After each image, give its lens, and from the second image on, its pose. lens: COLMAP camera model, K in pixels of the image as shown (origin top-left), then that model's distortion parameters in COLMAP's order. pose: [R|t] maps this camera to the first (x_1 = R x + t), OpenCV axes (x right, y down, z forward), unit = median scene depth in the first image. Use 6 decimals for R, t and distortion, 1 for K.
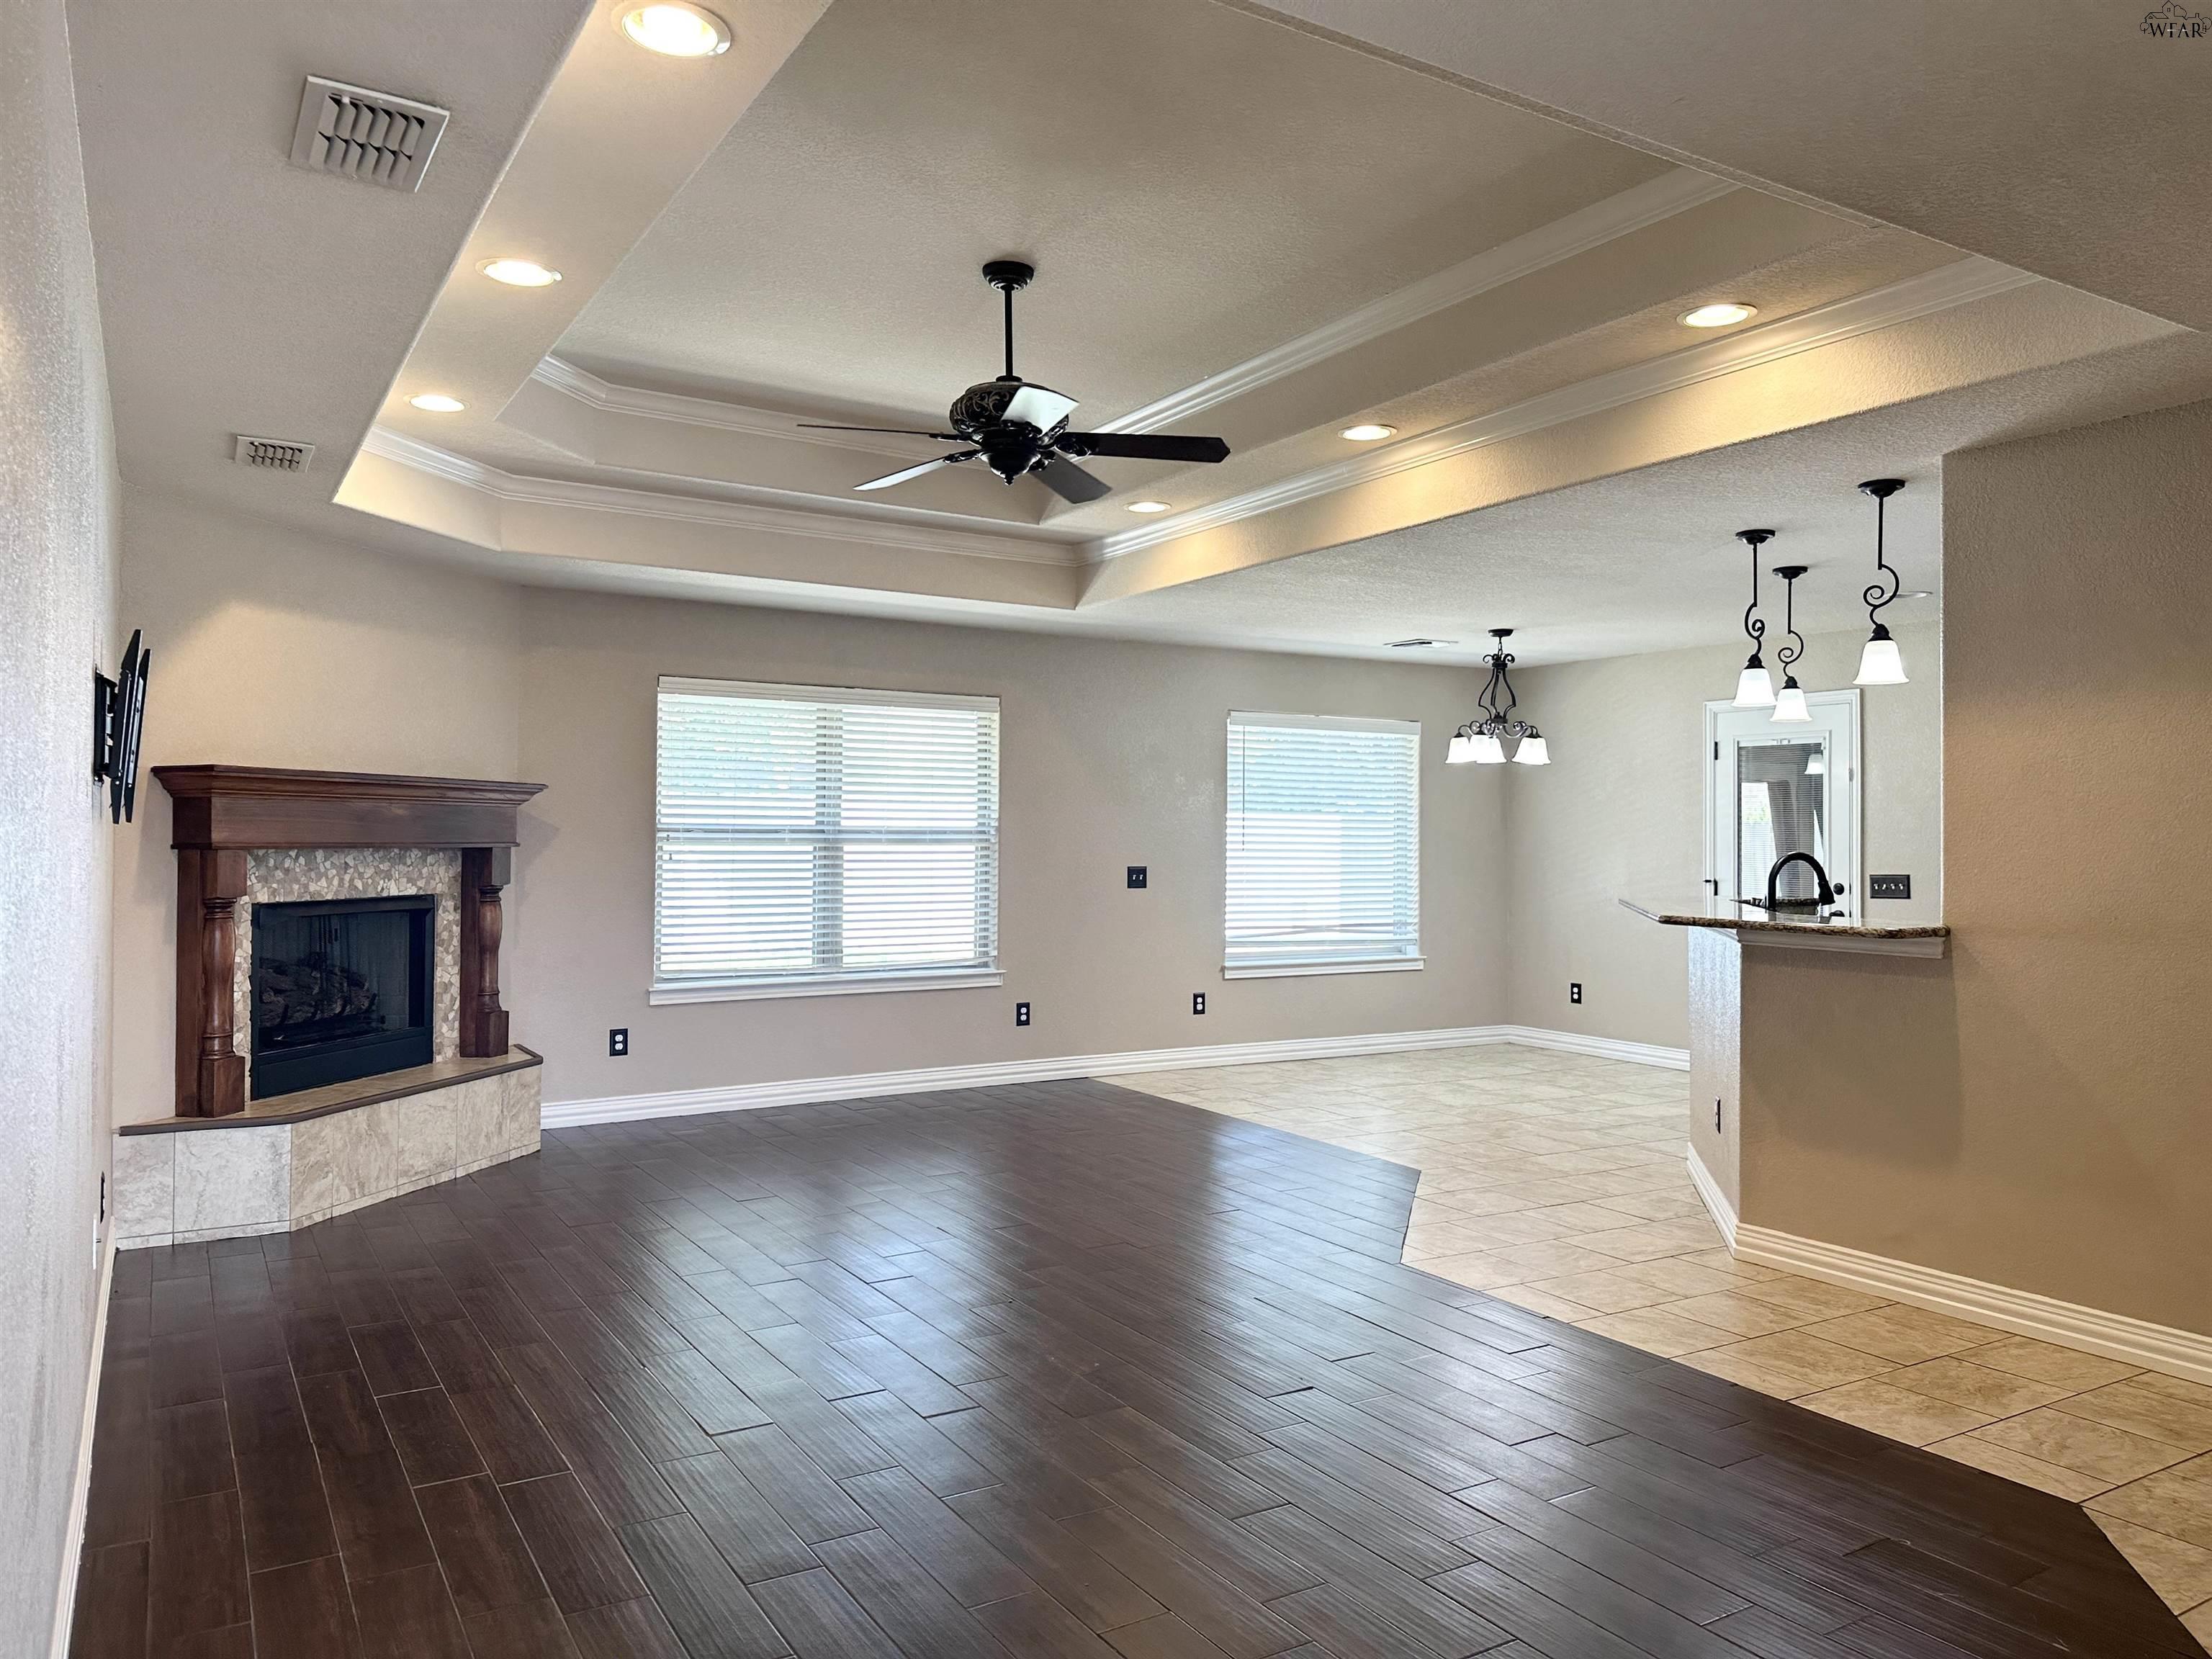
lens RADIAL K [[1549.1, 0, 1114.5], [0, 1549.1, 811.3], [0, 0, 1]] dist [0.079119, -0.104195]
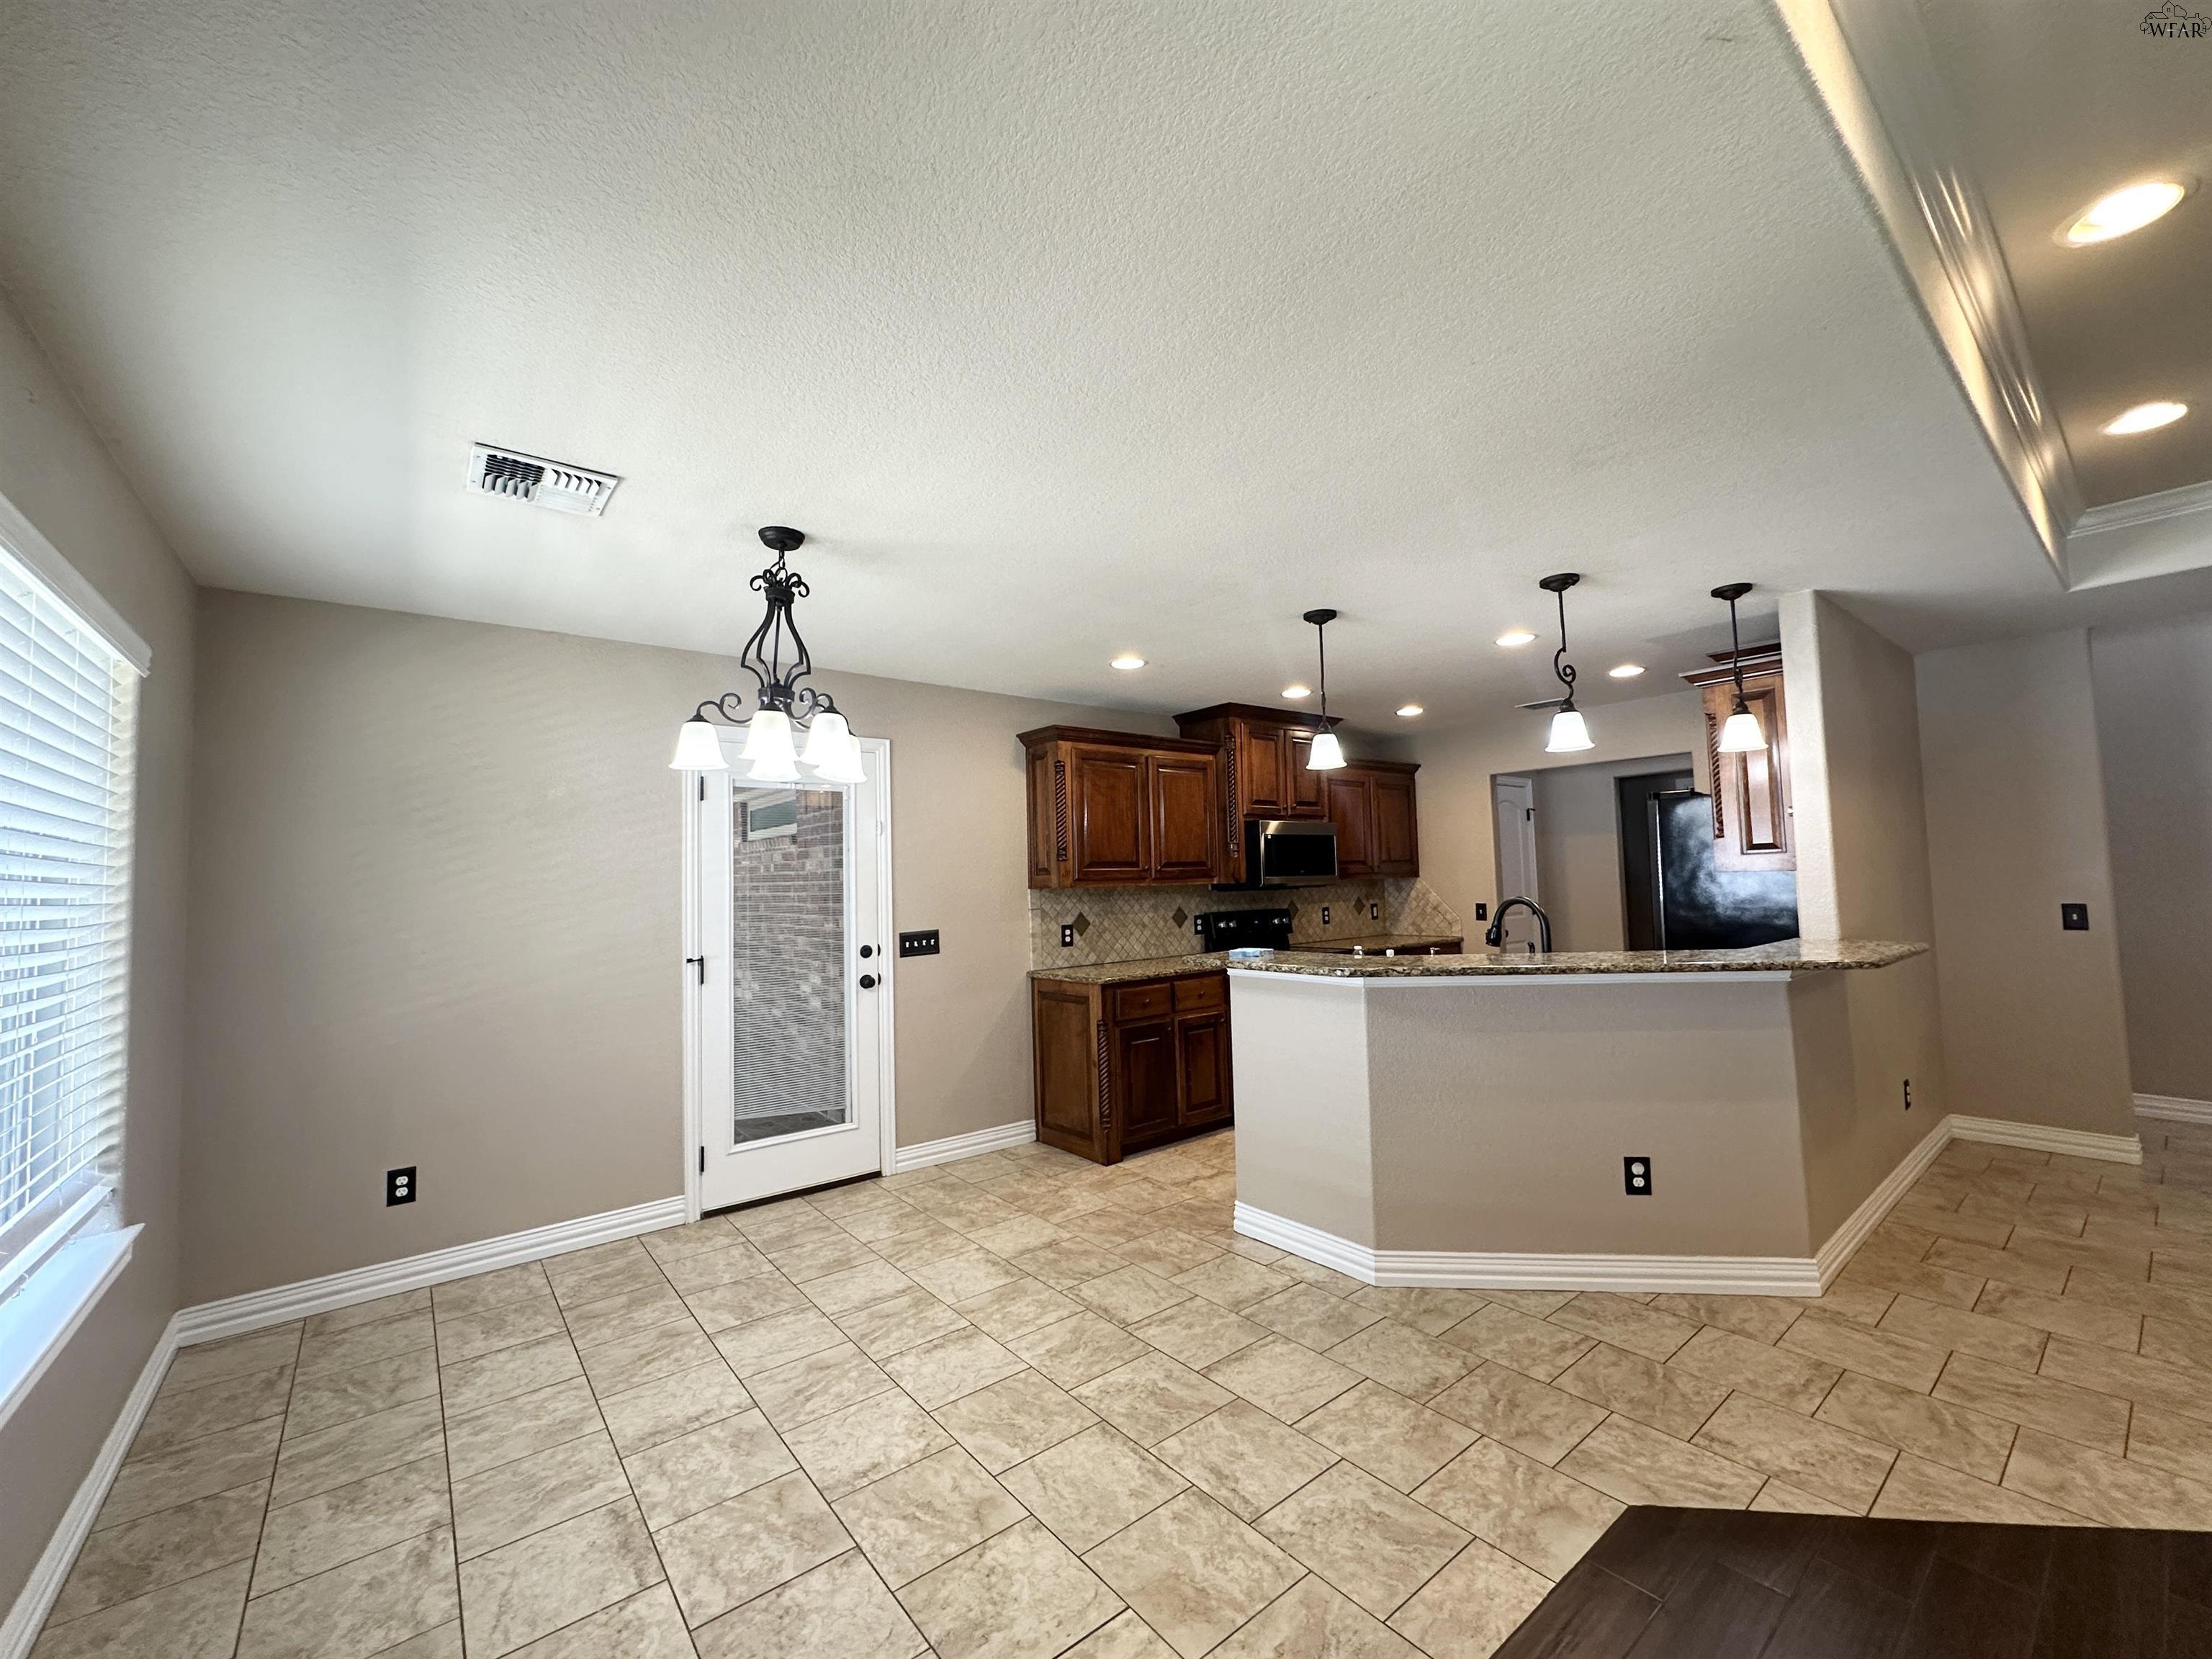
lens RADIAL K [[880.2, 0, 1102.4], [0, 880.2, 829.7], [0, 0, 1]] dist [0.000386, -0.000840]
pose [[-0.118601, 0.056334, 0.991343, -0.105134], [0.010984, 0.998403, -0.055421, 0.011231], [-0.992881, 0.004316, -0.119031, 1.286565]]
